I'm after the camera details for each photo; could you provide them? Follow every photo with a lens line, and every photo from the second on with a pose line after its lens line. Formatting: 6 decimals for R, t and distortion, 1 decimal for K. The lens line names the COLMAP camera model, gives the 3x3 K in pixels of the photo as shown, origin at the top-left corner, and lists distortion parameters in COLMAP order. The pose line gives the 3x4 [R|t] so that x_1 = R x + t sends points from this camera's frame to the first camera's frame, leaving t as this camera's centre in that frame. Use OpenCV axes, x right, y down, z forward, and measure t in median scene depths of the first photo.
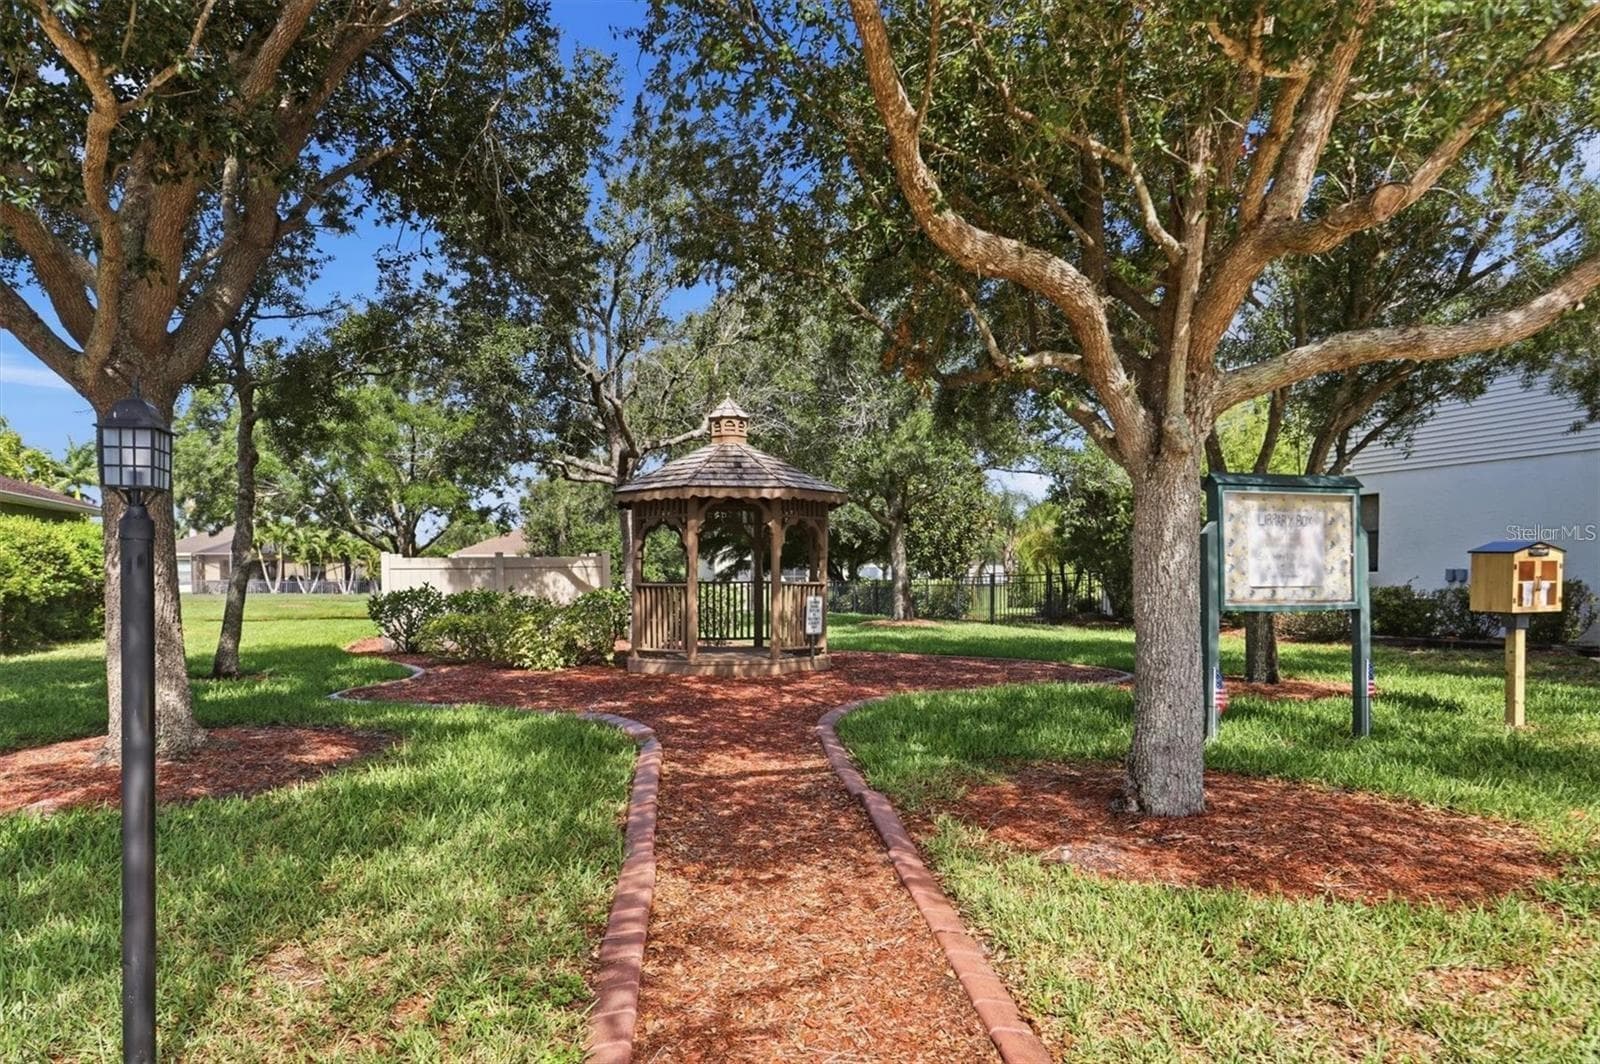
lens RADIAL K [[1072.6, 0, 799.5], [0, 1072.6, 574.0], [0, 0, 1]] dist [0.016421, -0.001546]
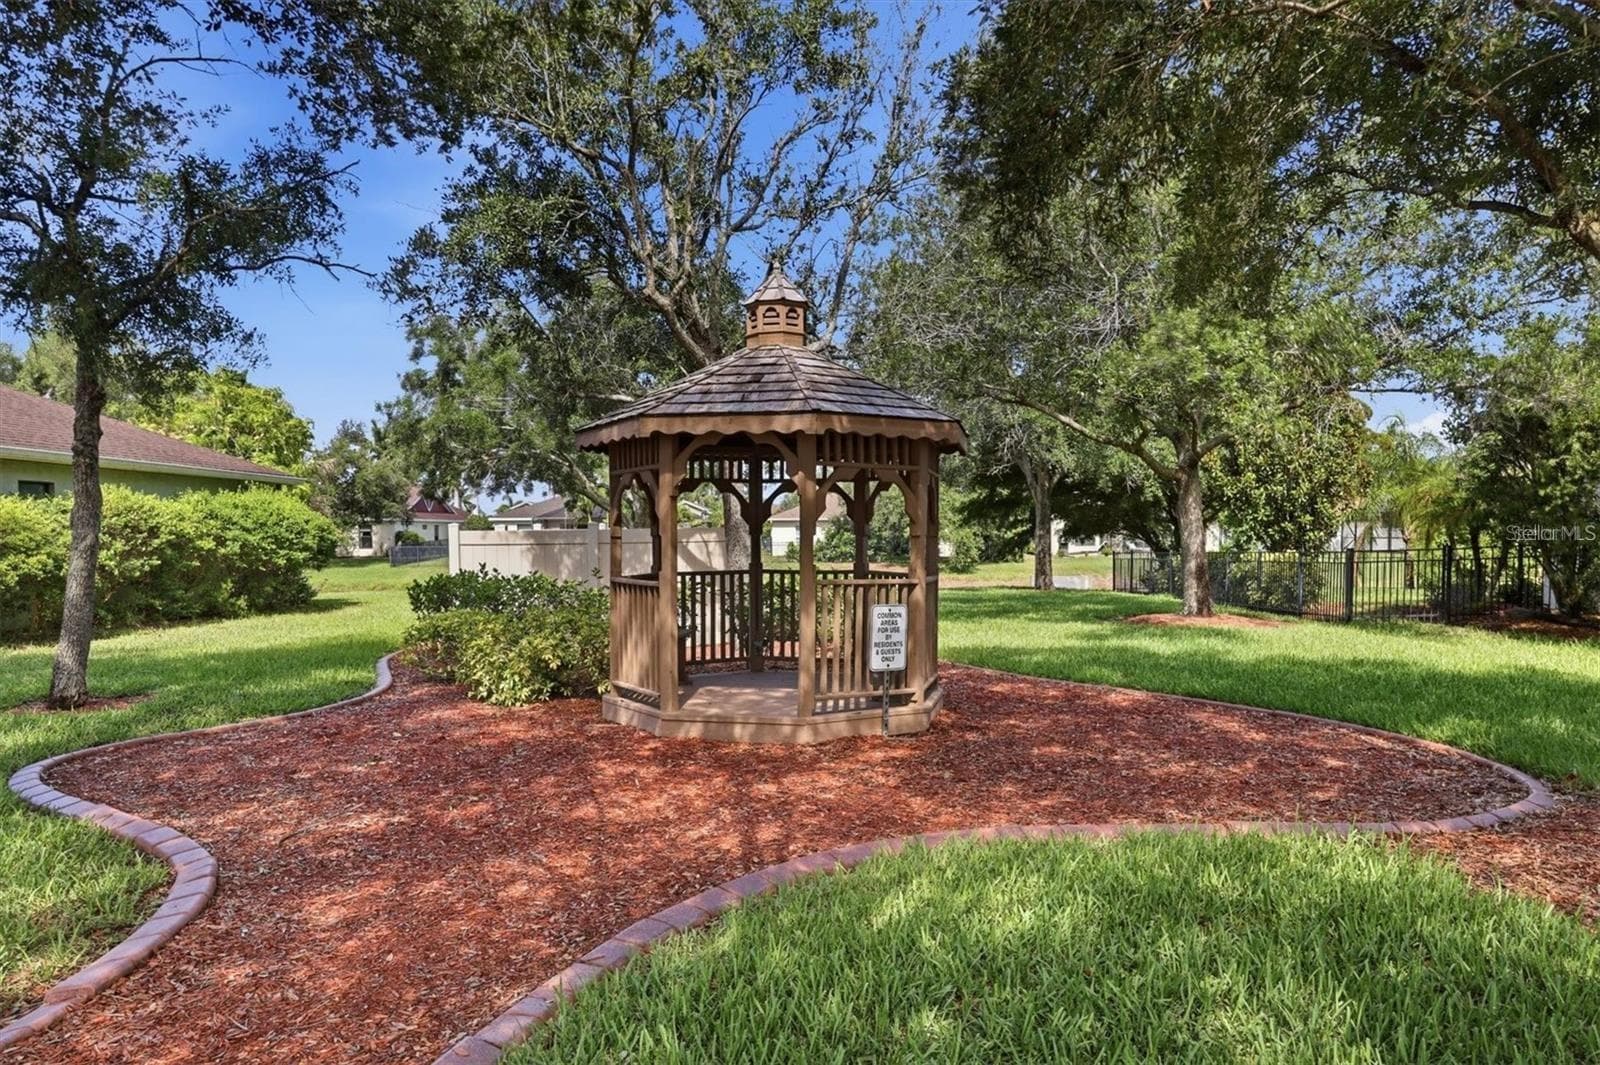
lens RADIAL K [[1072.6, 0, 799.5], [0, 1072.6, 574.5], [0, 0, 1]] dist [0.016421, -0.001546]
pose [[0.938420, 0.014264, -0.345202, 0.117100], [-0.001205, 0.999276, 0.038014, -0.011932], [0.345495, -0.035257, 0.937758, 0.318797]]
